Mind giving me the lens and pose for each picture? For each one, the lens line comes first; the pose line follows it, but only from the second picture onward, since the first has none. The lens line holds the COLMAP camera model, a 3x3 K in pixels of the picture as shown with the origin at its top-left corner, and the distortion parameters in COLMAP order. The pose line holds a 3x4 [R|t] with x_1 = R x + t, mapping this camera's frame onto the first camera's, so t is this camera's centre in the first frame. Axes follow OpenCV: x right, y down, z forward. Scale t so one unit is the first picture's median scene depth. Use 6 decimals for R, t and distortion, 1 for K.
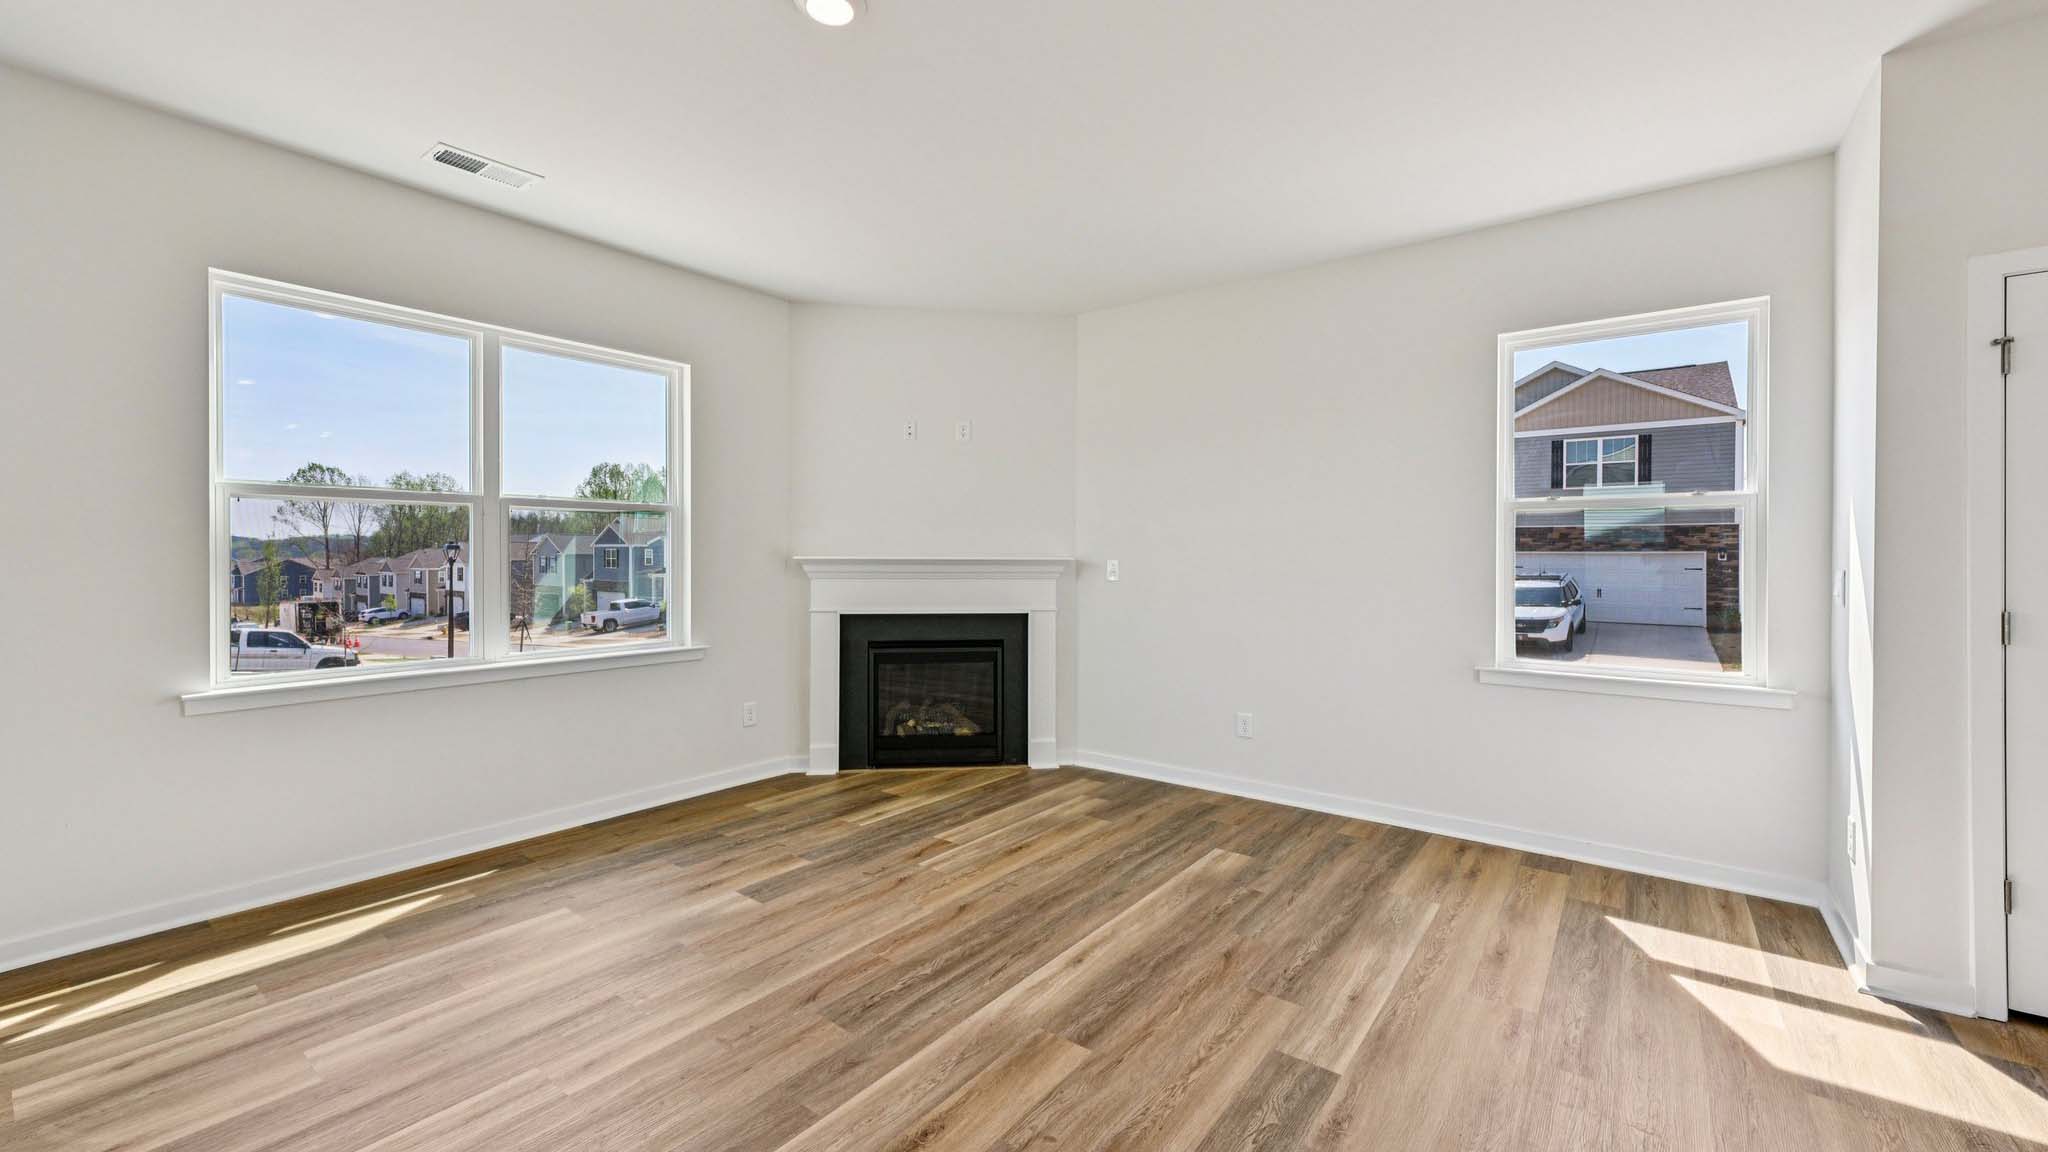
lens RADIAL K [[811.4, 0, 1018.0], [0, 811.4, 565.3], [0, 0, 1]] dist [0.003041, -0.000771]
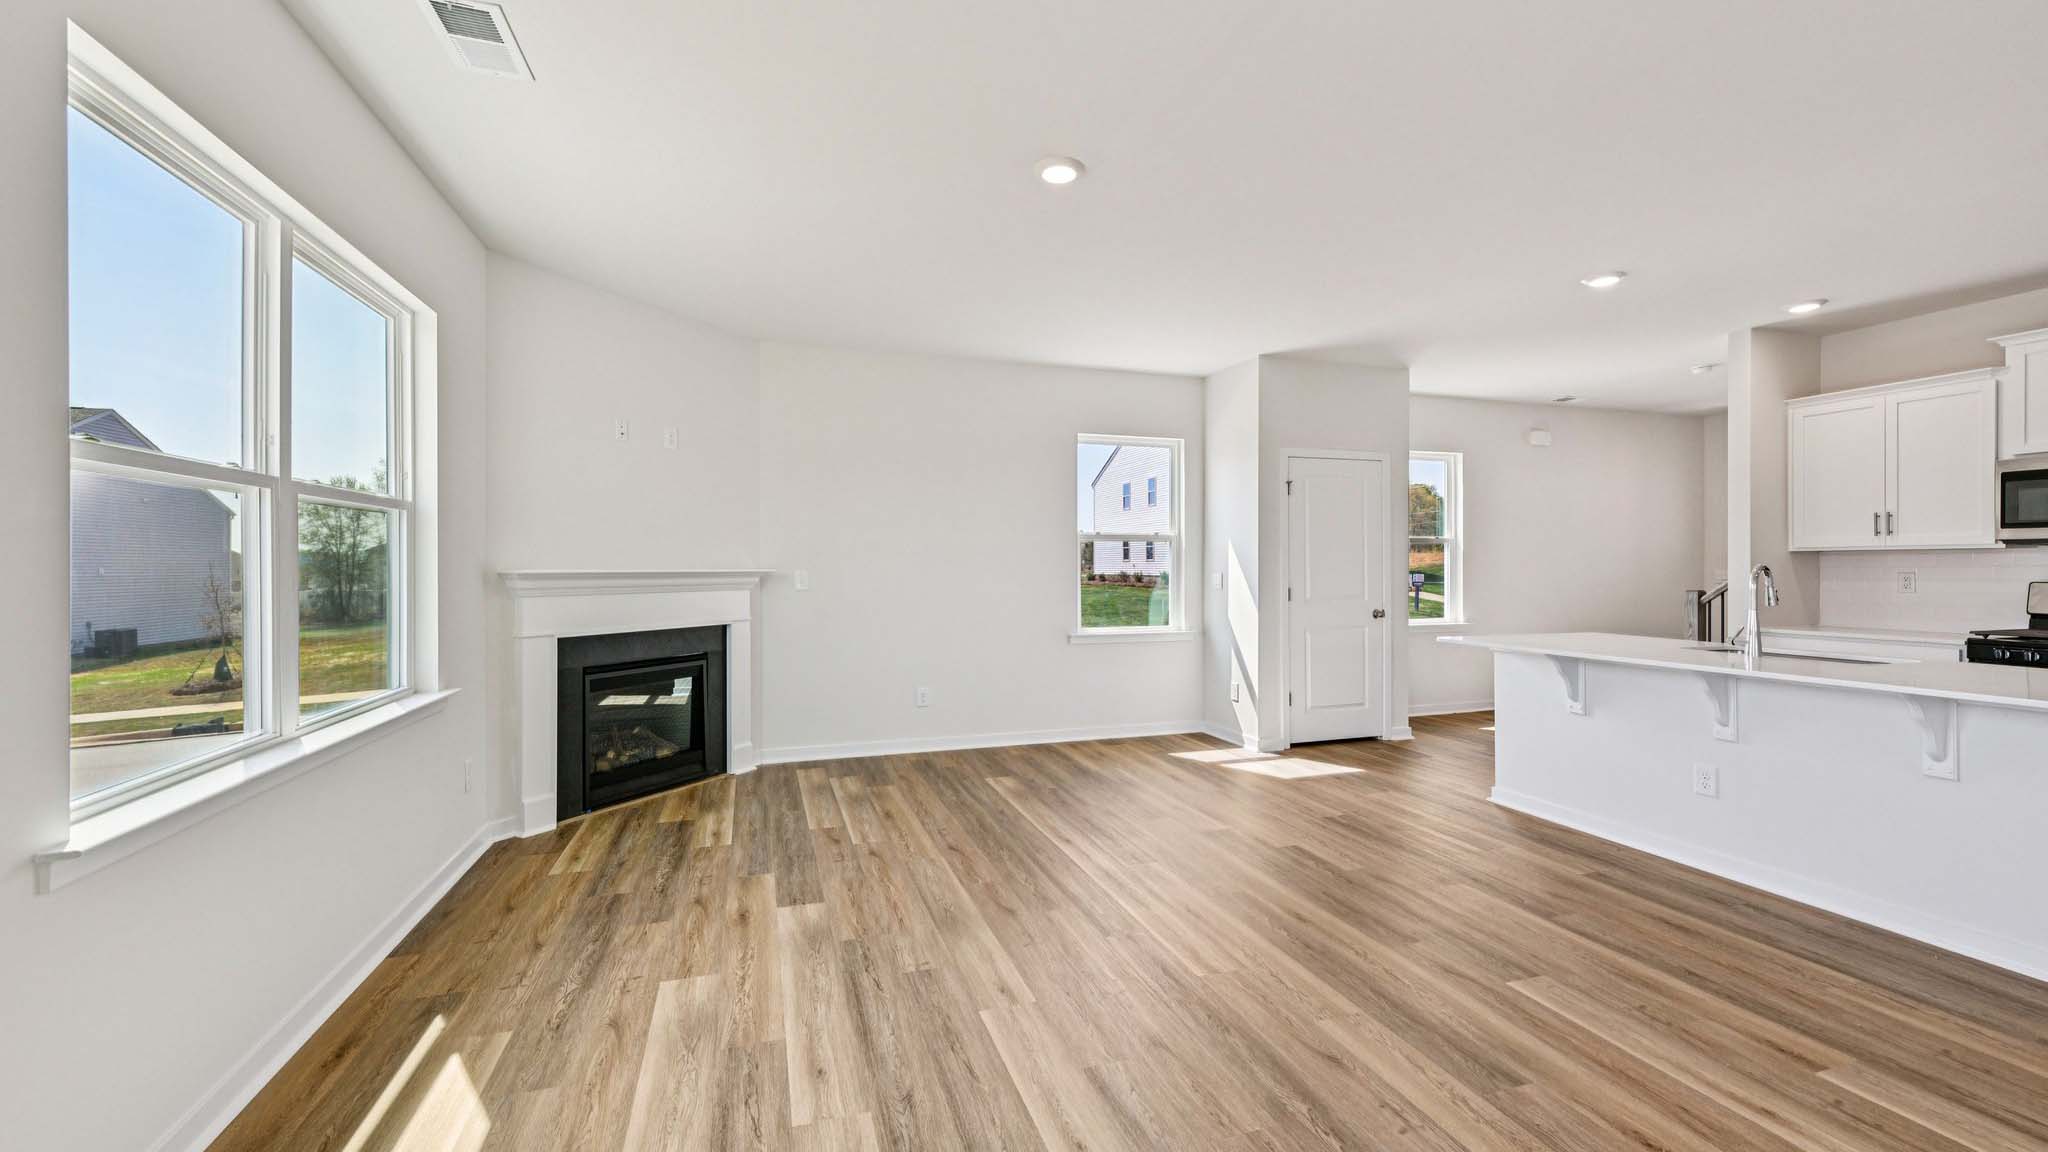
lens RADIAL K [[813.6, 0, 1018.4], [0, 813.6, 567.3], [0, 0, 1]] dist [0.005667, -0.000030]
pose [[0.563202, -0.004414, 0.826307, -0.662383], [0.012743, 0.999913, -0.003344, -0.004441], [-0.826221, 0.012413, 0.563210, 0.126668]]
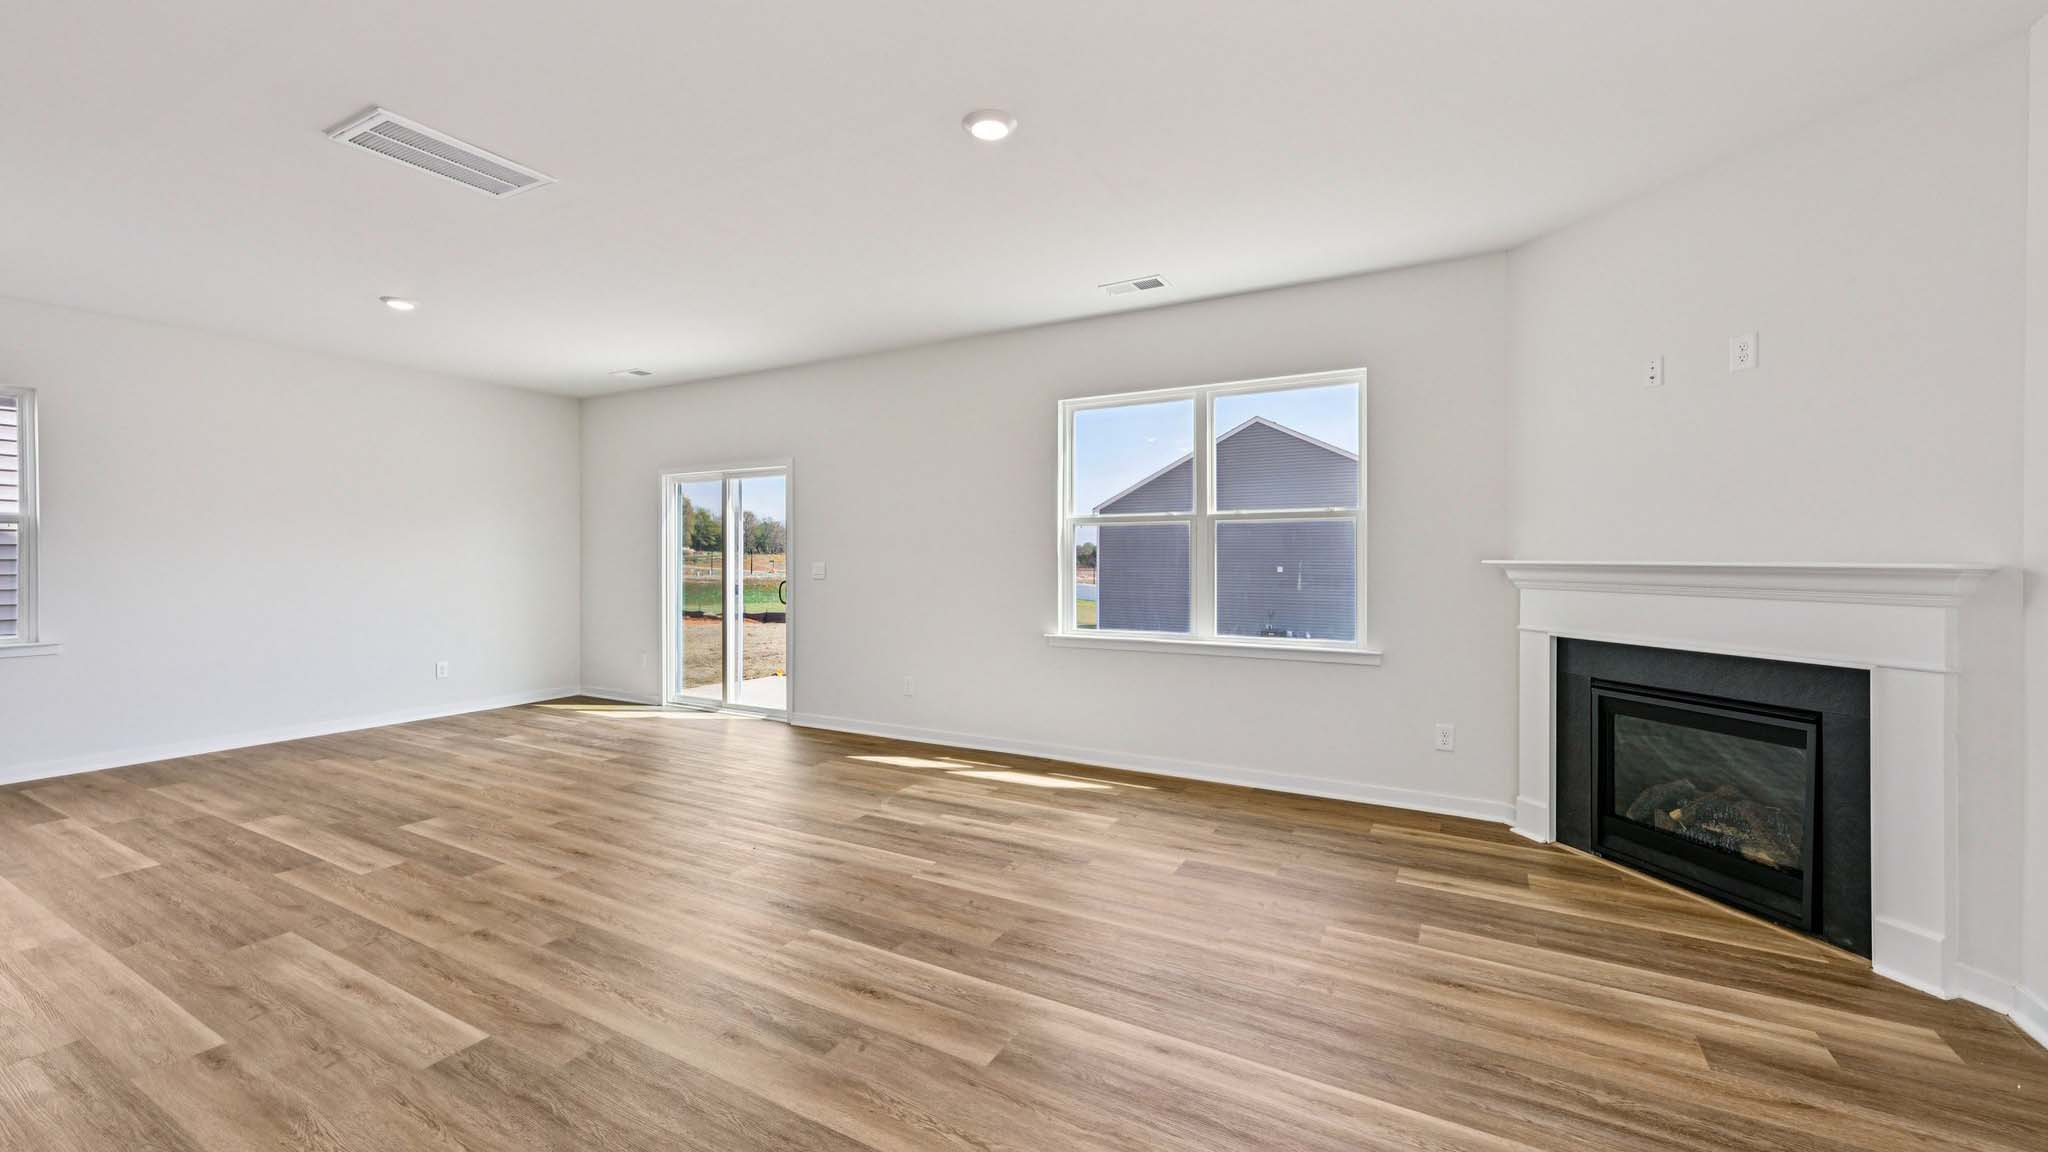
lens RADIAL K [[811.4, 0, 1019.0], [0, 811.4, 558.2], [0, 0, 1]] dist [0.003041, -0.000771]
pose [[0.137822, -0.002188, -0.990455, 0.478888], [-0.012971, 0.999908, -0.004014, -0.003629], [0.990372, 0.013400, 0.137781, 0.404013]]
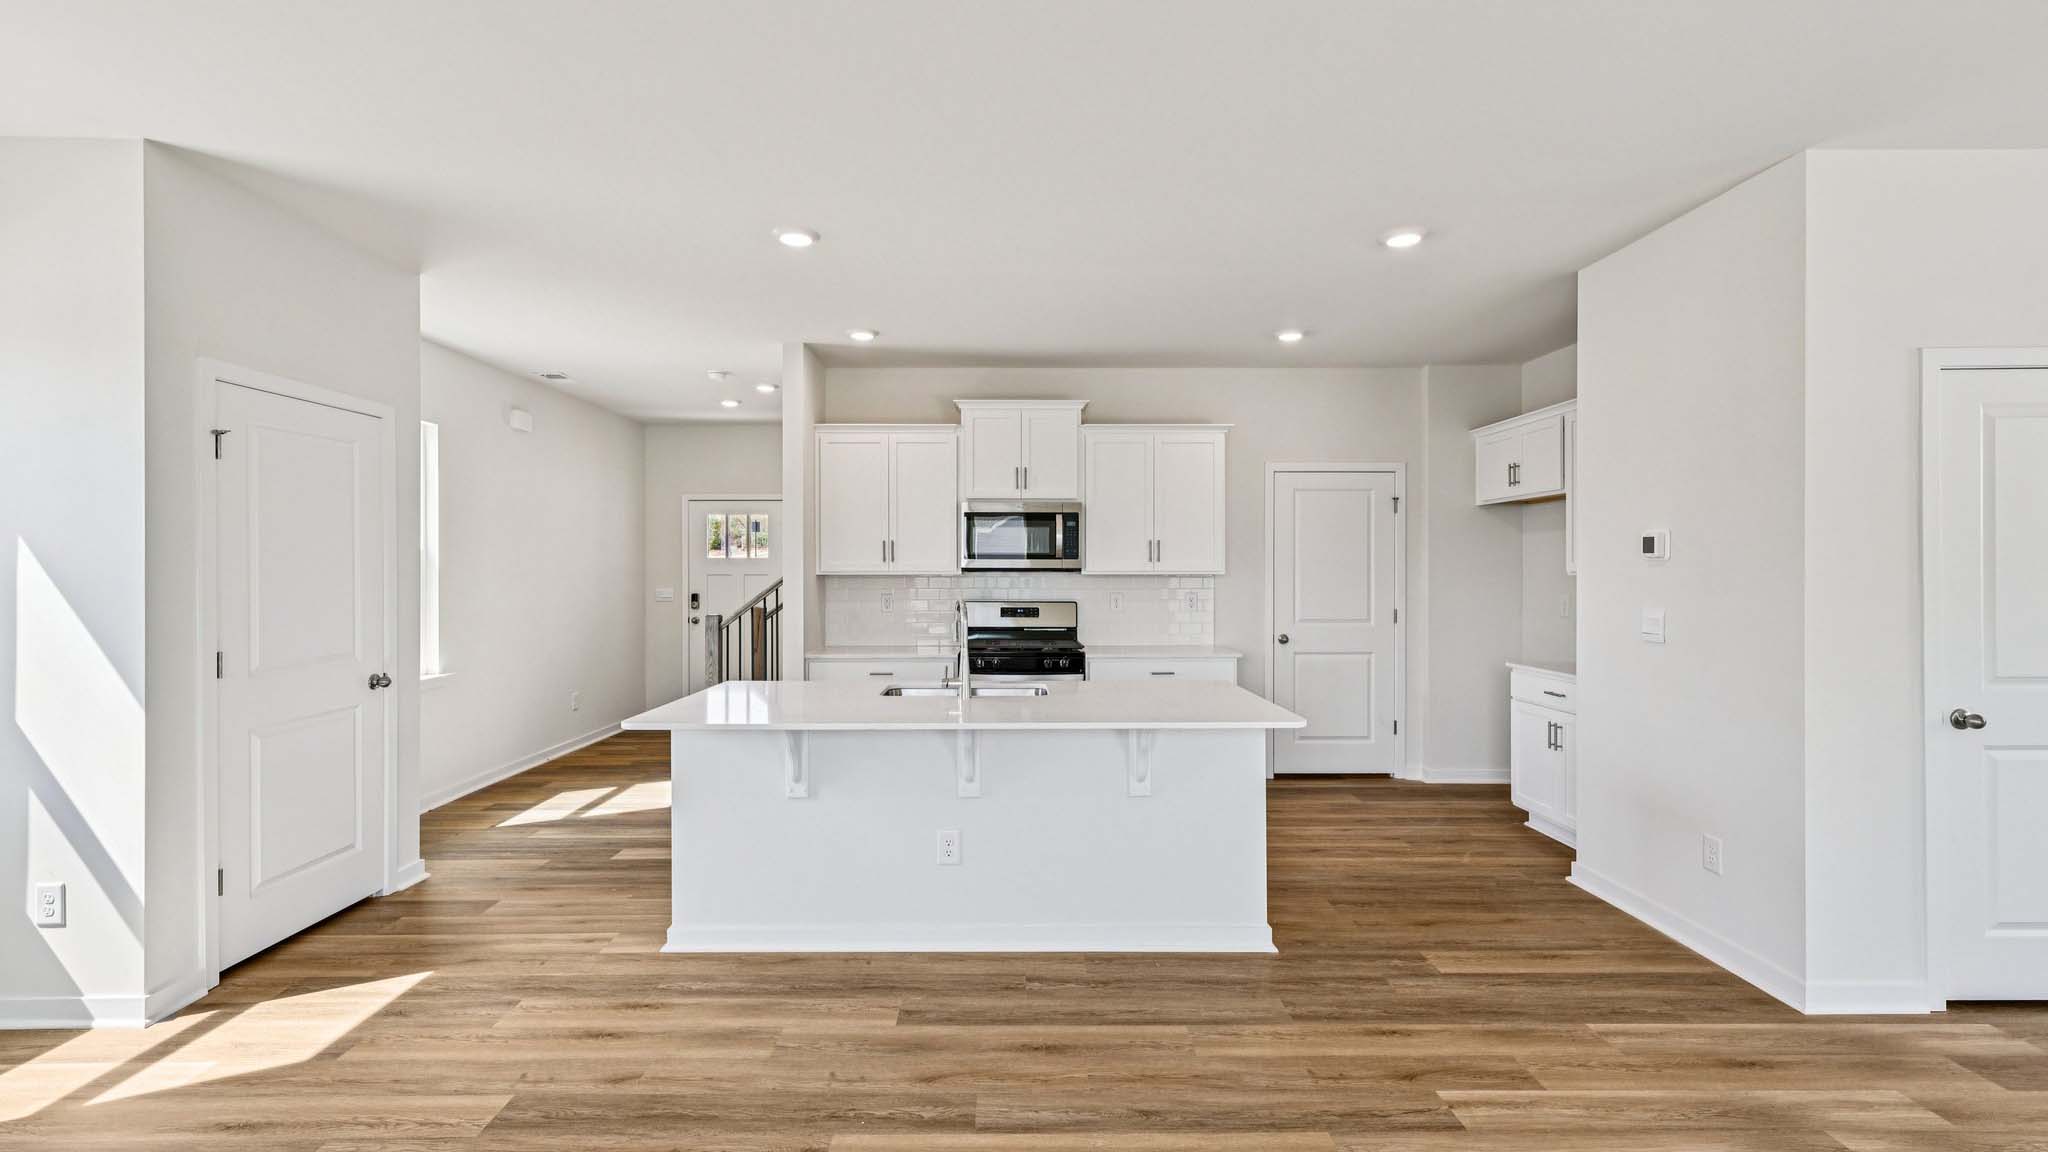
lens RADIAL K [[898.6, 0, 1015.6], [0, 898.6, 576.5], [0, 0, 1]] dist [0.006483, 0.000677]
pose [[-0.615229, -0.009030, 0.788297, -0.292433], [0.008823, 0.999793, 0.018339, -0.034002], [-0.788299, 0.018238, -0.615022, 0.427201]]
